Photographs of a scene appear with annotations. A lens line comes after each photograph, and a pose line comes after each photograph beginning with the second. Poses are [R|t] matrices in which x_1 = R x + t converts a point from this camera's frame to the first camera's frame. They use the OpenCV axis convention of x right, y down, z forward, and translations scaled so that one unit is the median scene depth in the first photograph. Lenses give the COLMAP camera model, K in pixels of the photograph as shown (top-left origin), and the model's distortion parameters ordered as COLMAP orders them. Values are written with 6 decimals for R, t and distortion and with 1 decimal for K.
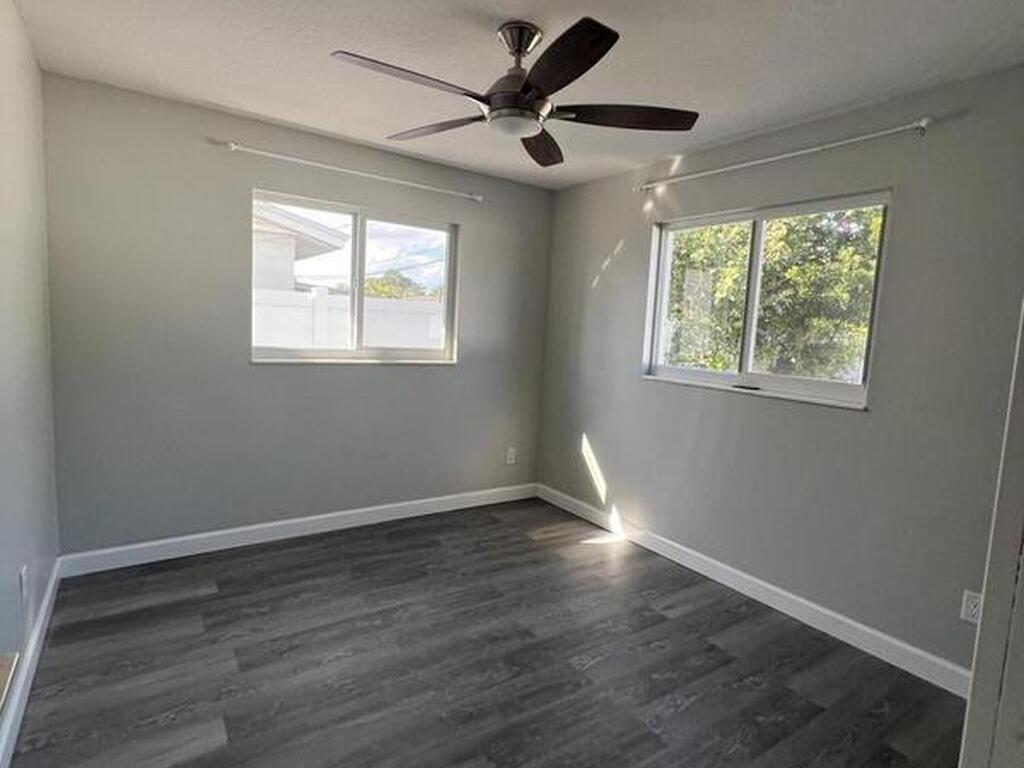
lens RADIAL K [[552.5, 0, 510.2], [0, 552.5, 380.4], [0, 0, 1]] dist [-0.005023, 0.000791]
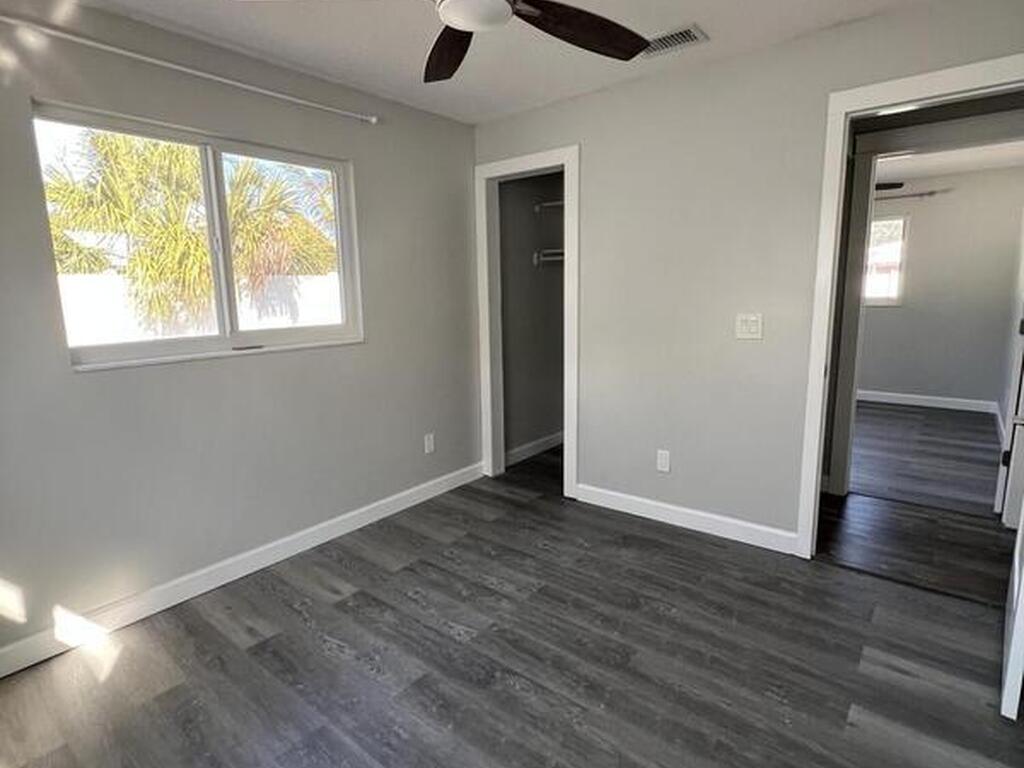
lens RADIAL K [[555.9, 0, 510.2], [0, 555.9, 380.0], [0, 0, 1]] dist [0.014550, 0.000931]
pose [[-0.295122, -0.202268, 0.933805, -0.628901], [0.103153, 0.964878, 0.241600, -0.127472], [-0.949875, 0.167626, -0.263892, 0.970517]]
